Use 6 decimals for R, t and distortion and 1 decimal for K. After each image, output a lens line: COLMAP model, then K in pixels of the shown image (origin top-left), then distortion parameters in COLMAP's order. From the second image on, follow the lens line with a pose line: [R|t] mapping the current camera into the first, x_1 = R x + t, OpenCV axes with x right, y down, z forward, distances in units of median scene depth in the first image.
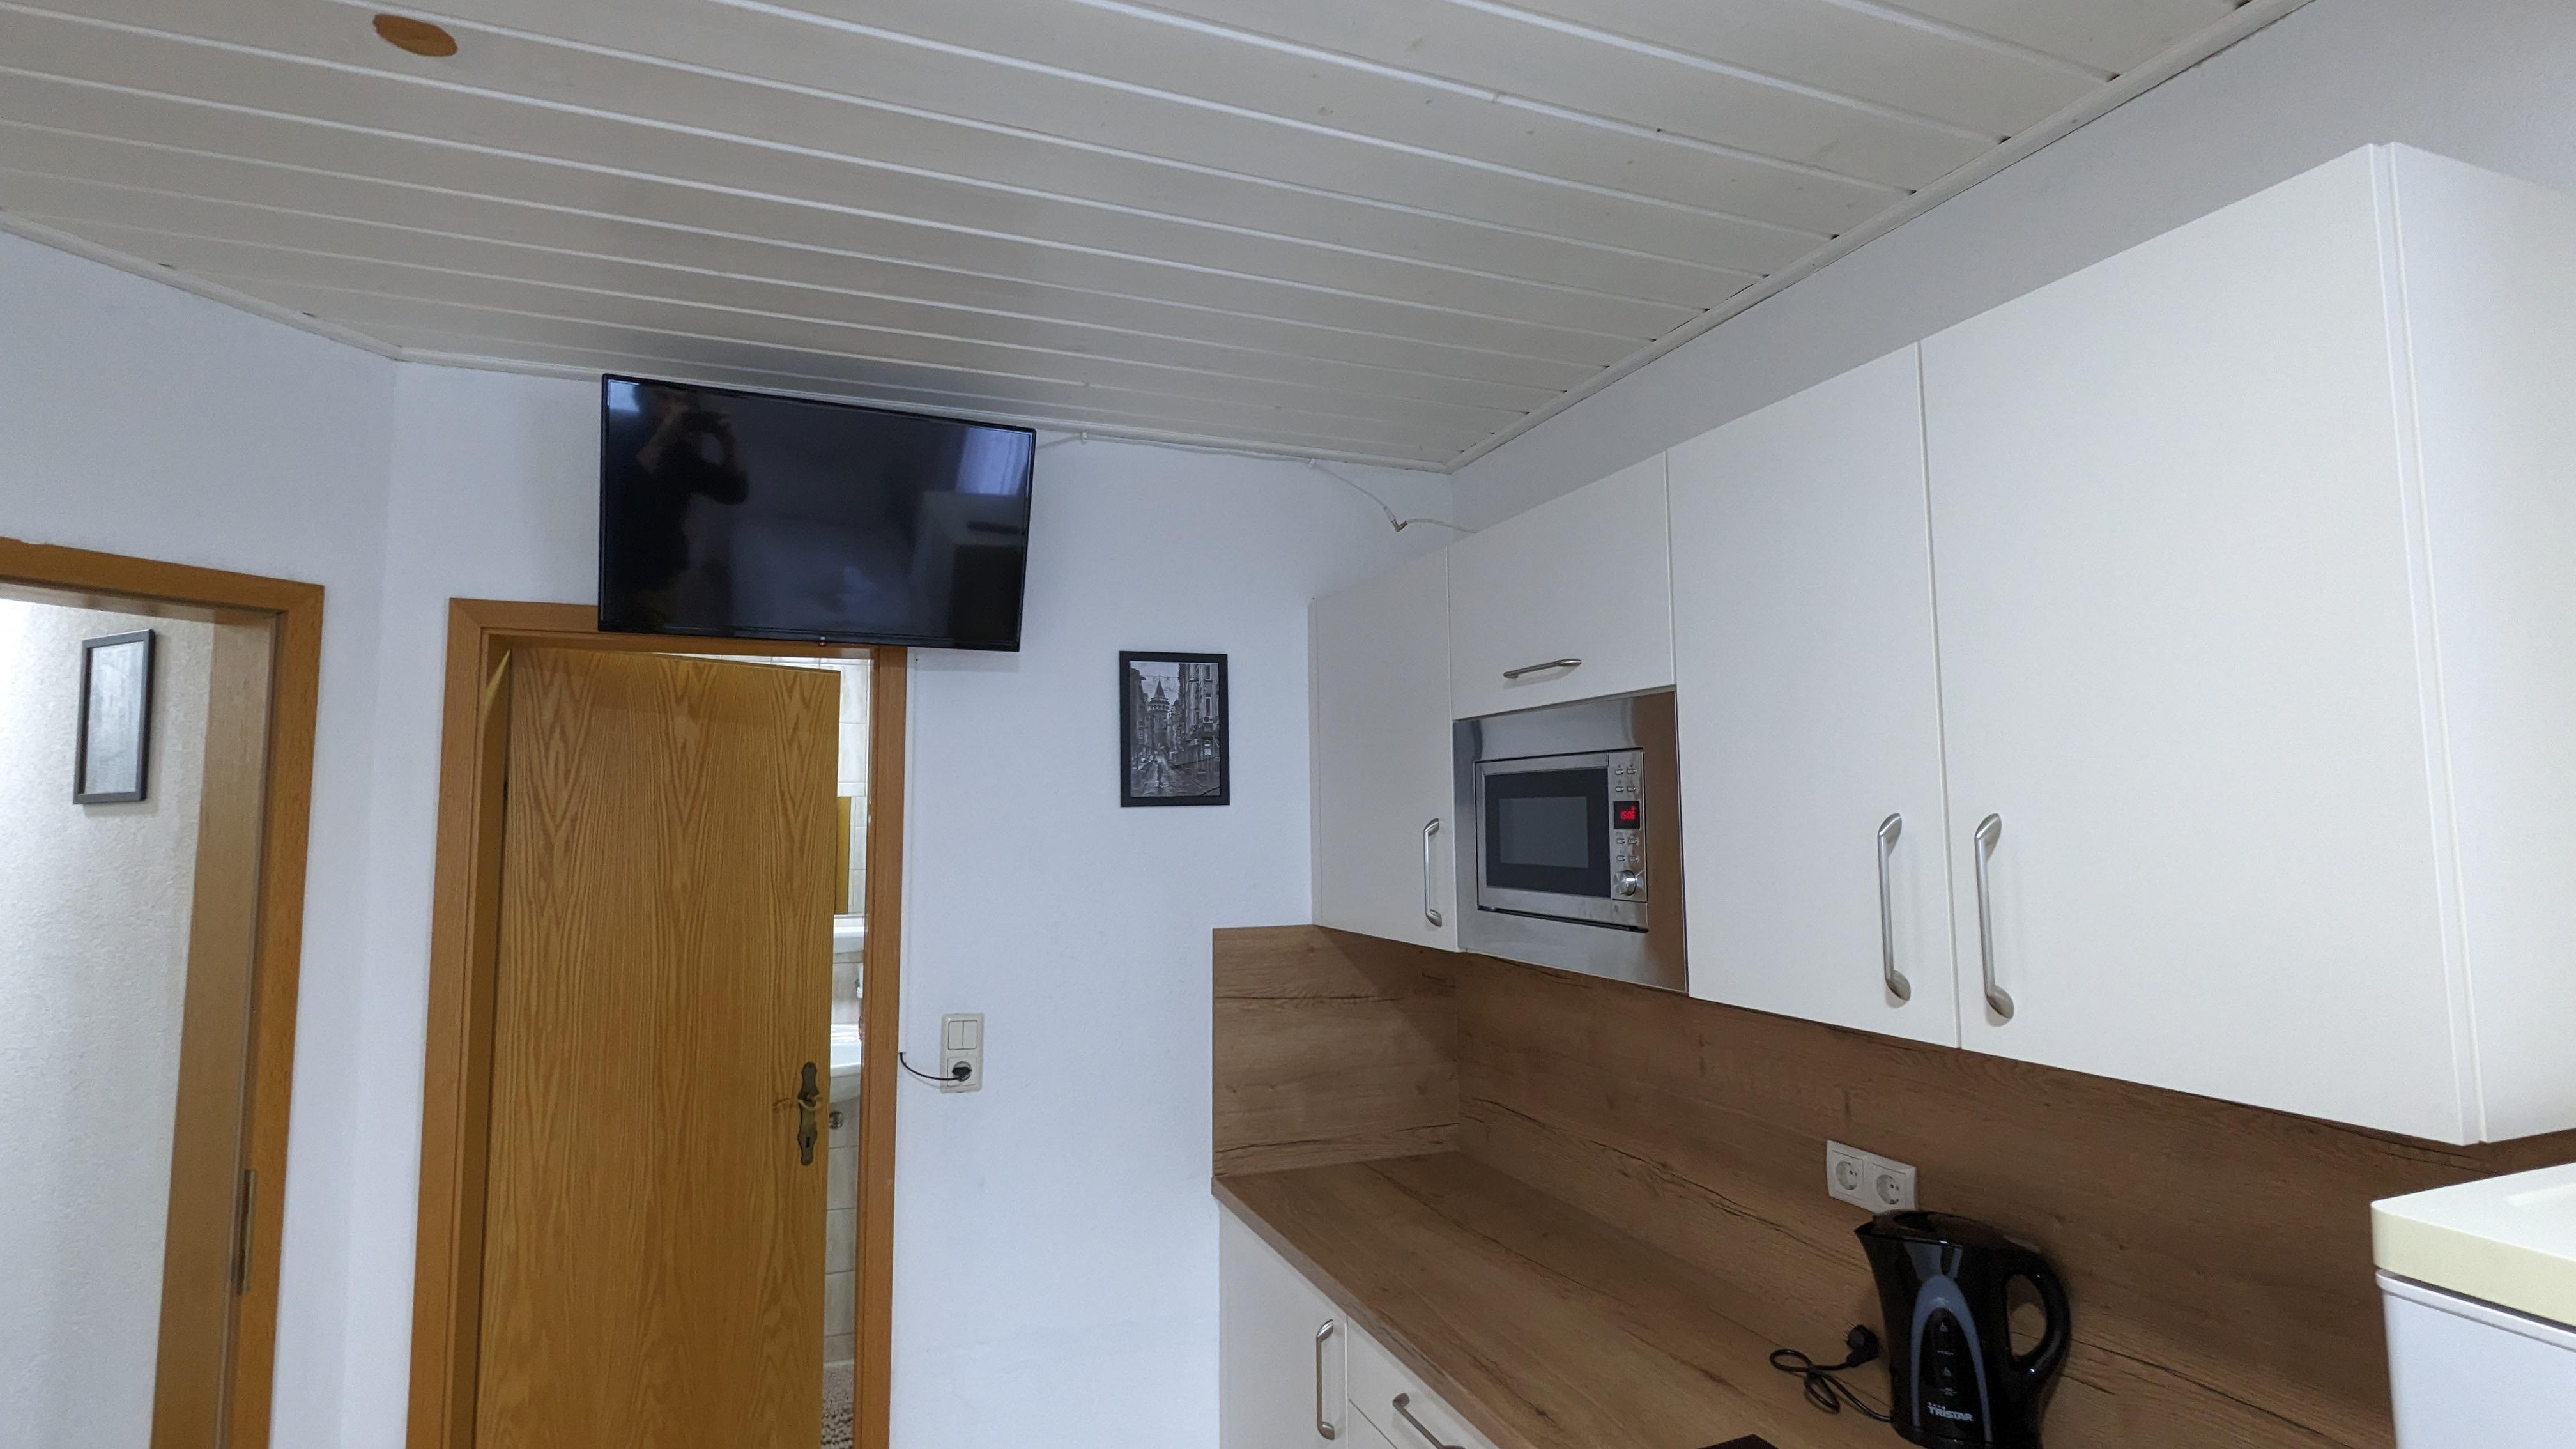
lens RADIAL K [[1239.8, 0, 1282.7], [0, 1239.8, 722.5], [0, 0, 1]] dist [-0.001518, 0.003562]
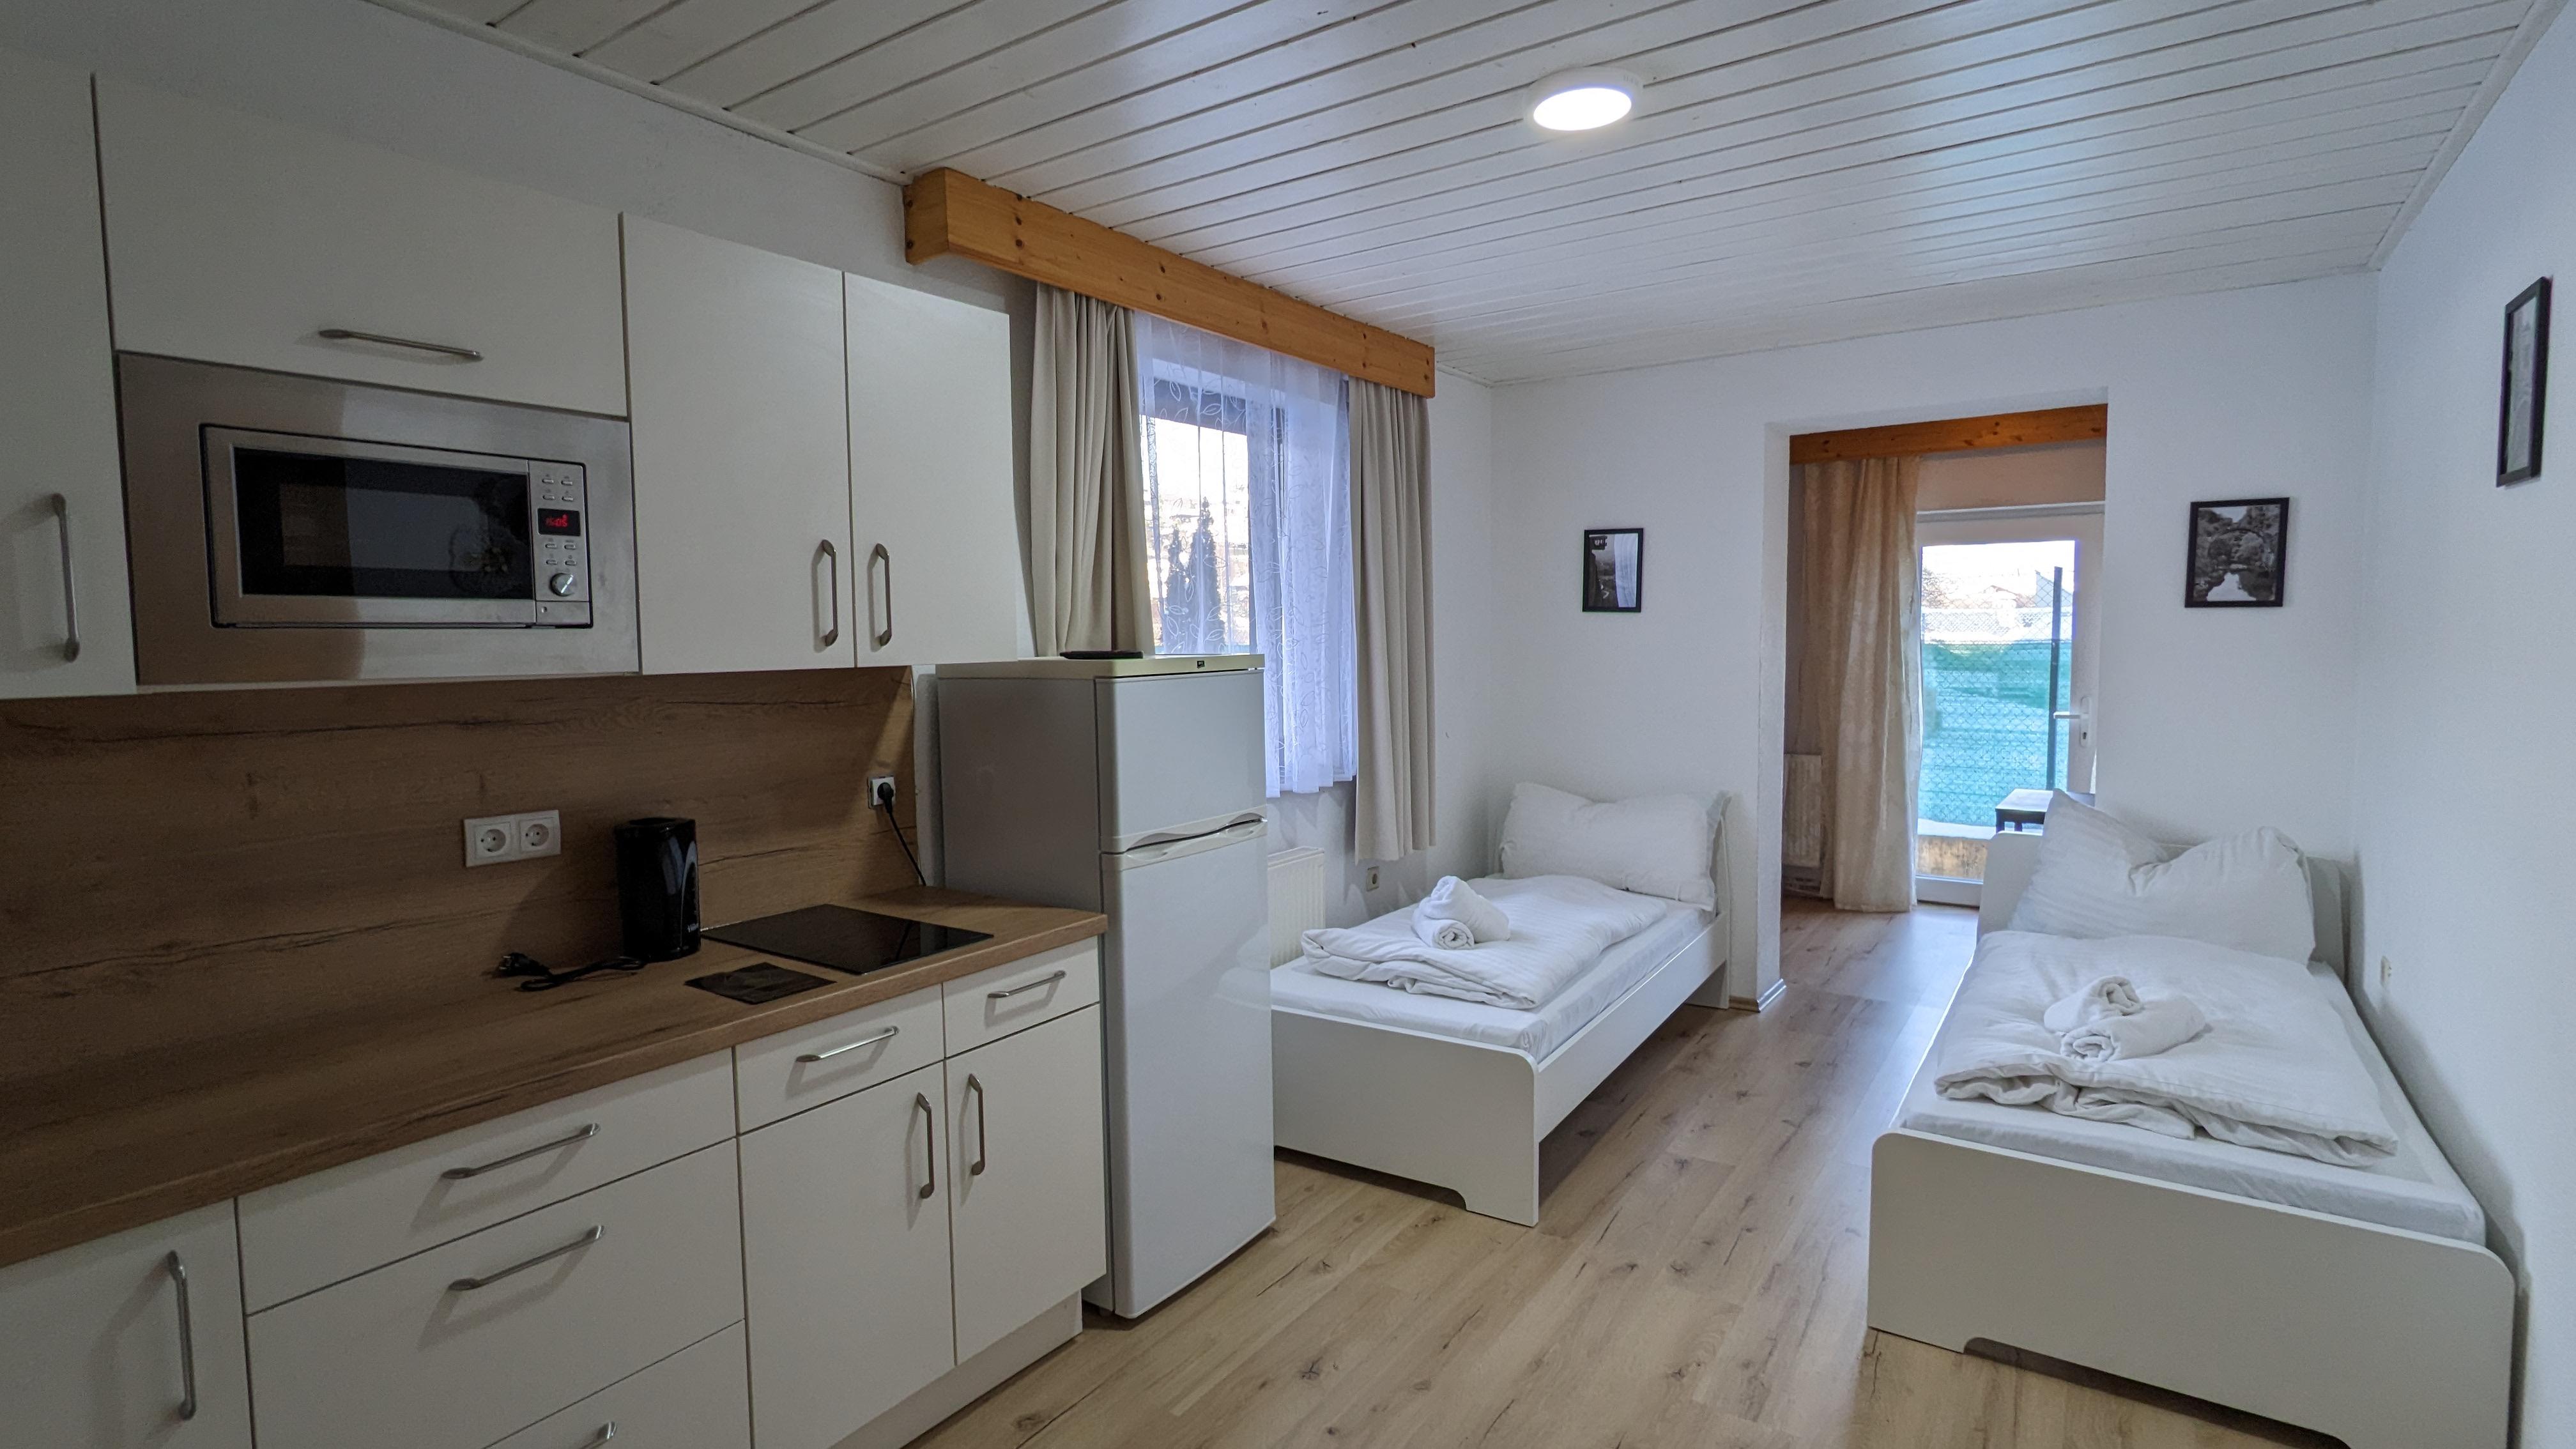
lens RADIAL K [[1239.8, 0, 1286.7], [0, 1239.8, 715.5], [0, 0, 1]] dist [-0.001518, 0.003562]
pose [[-0.555355, -0.043812, 0.830459, -0.710869], [-0.051525, 0.998505, 0.018221, 0.137715], [-0.830016, -0.032670, -0.556782, 0.772336]]
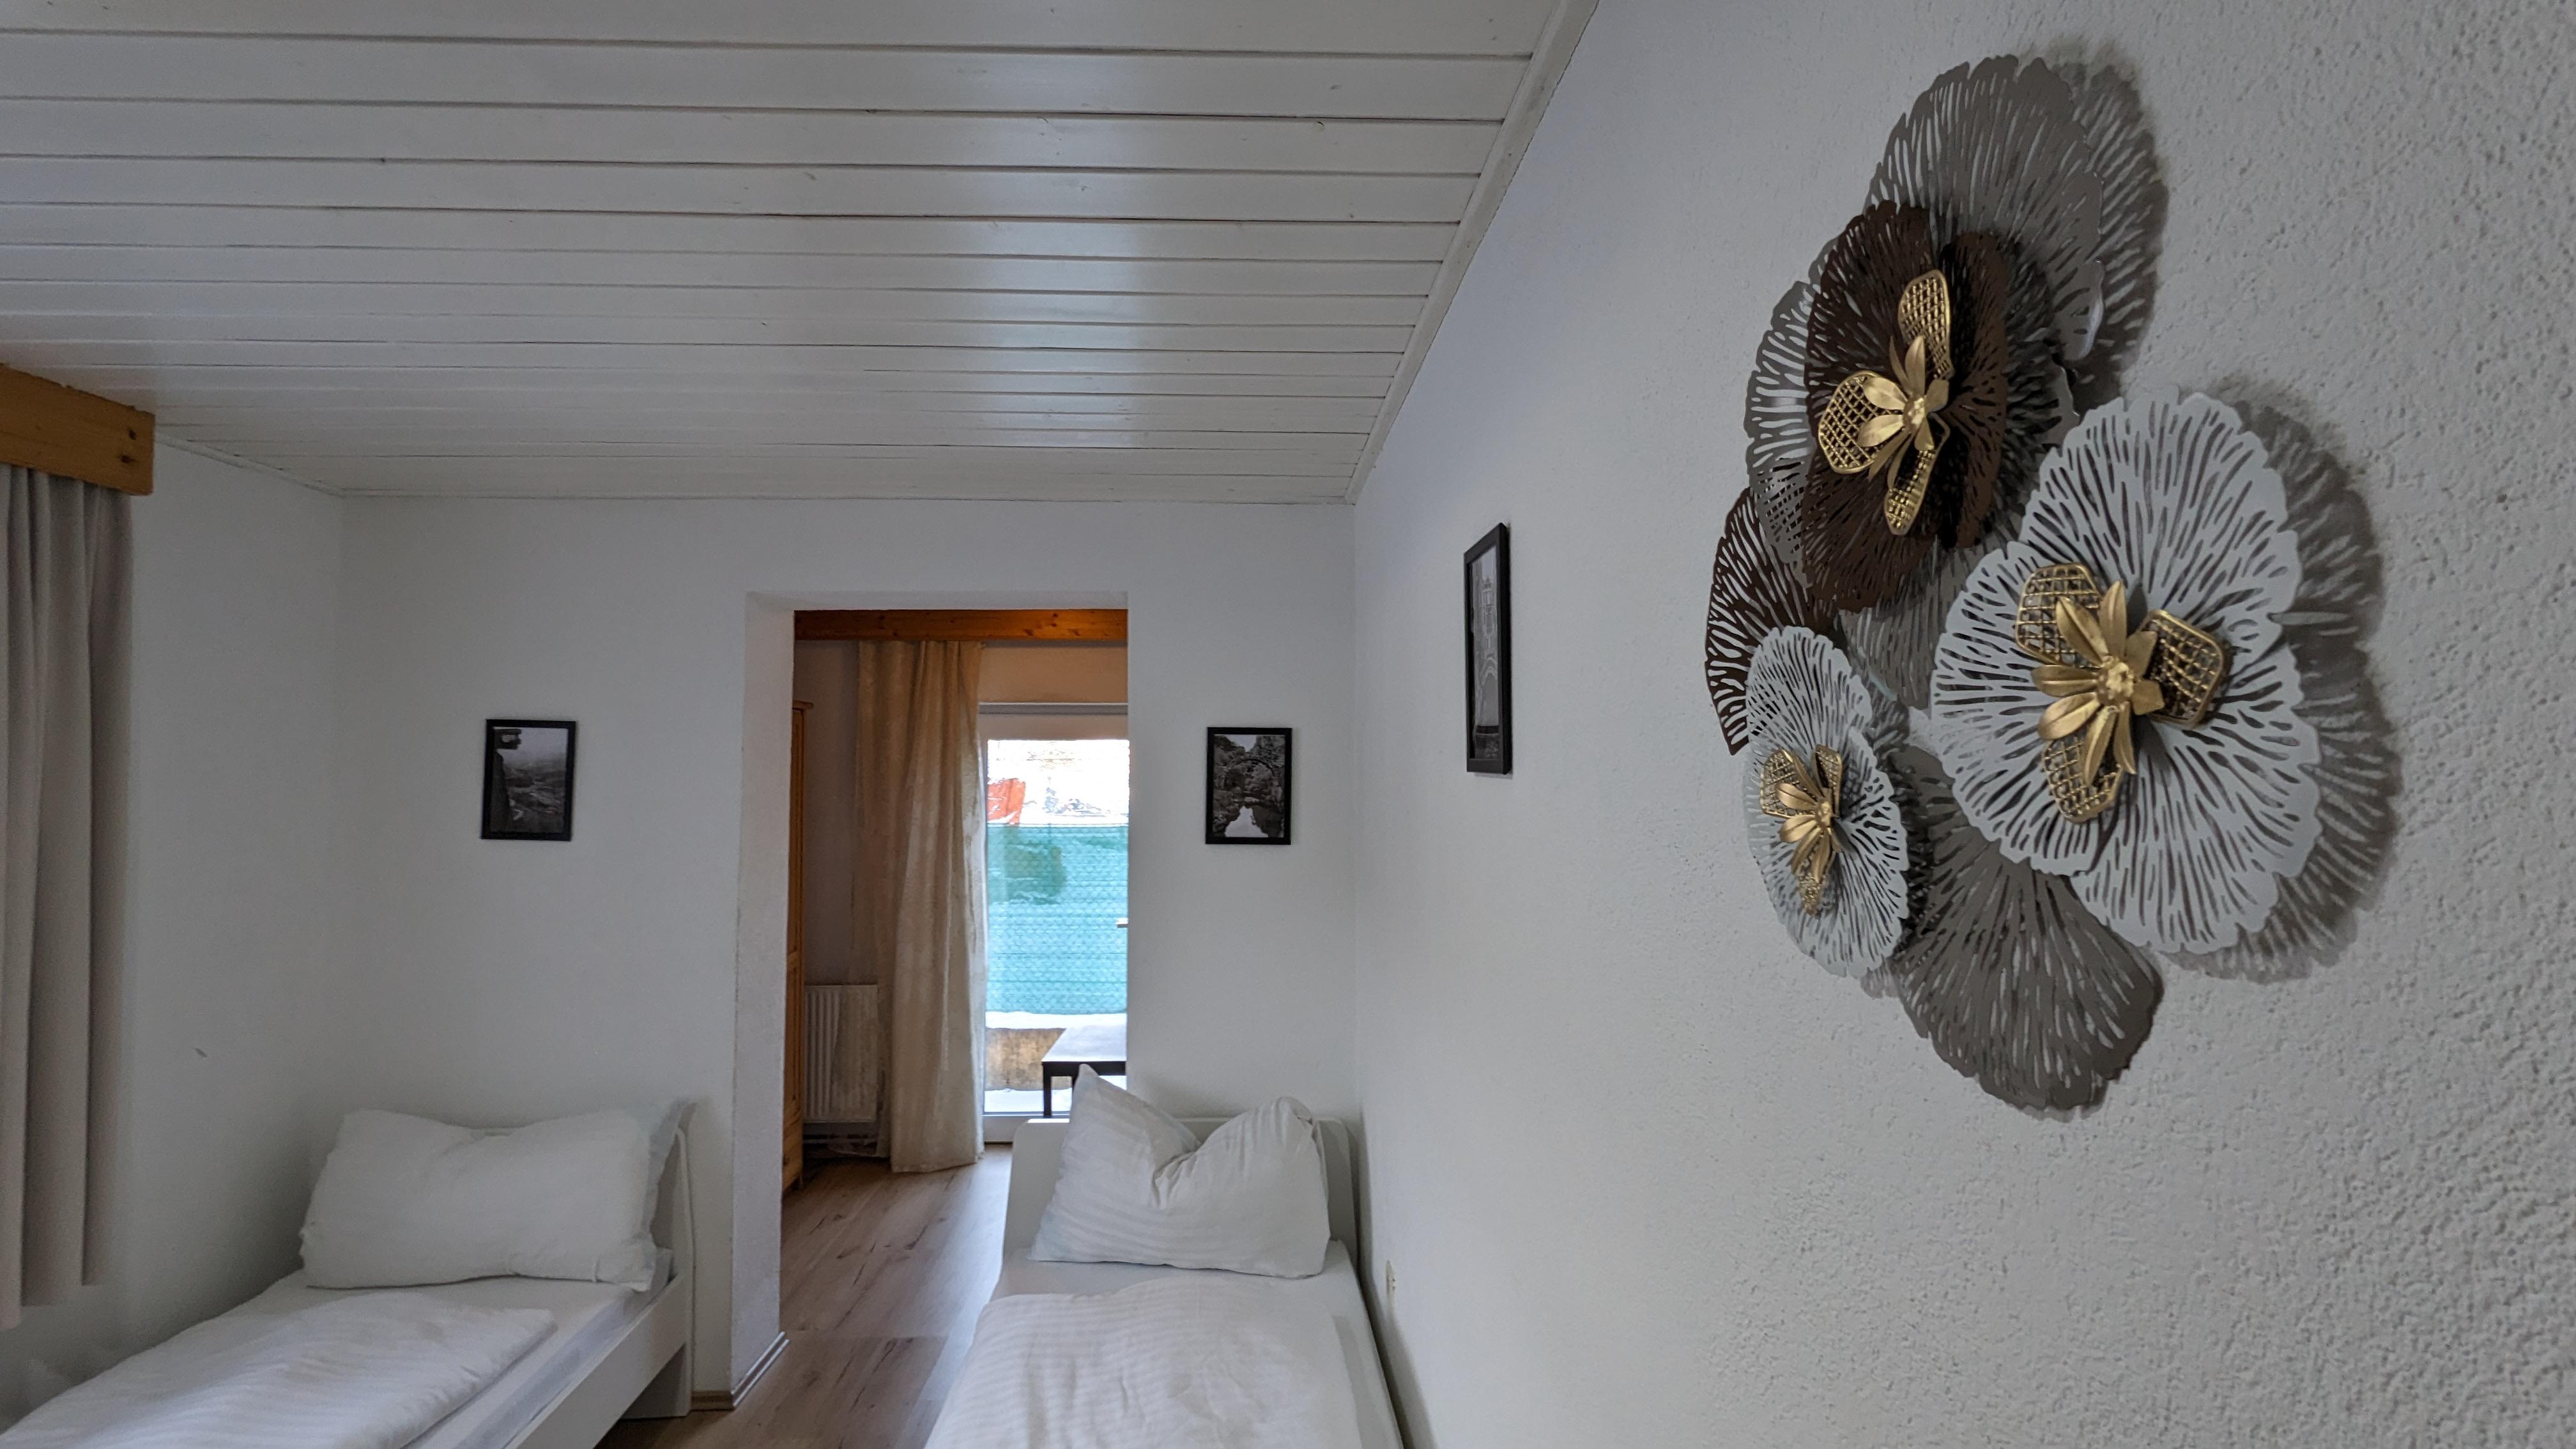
lens RADIAL K [[1239.8, 0, 1280.4], [0, 1239.8, 715.6], [0, 0, 1]] dist [-0.001518, 0.003562]
pose [[-0.944252, 0.024045, 0.328346, -0.567655], [-0.018156, 0.992009, -0.124857, -0.007350], [-0.328724, -0.123858, -0.936269, 0.228103]]
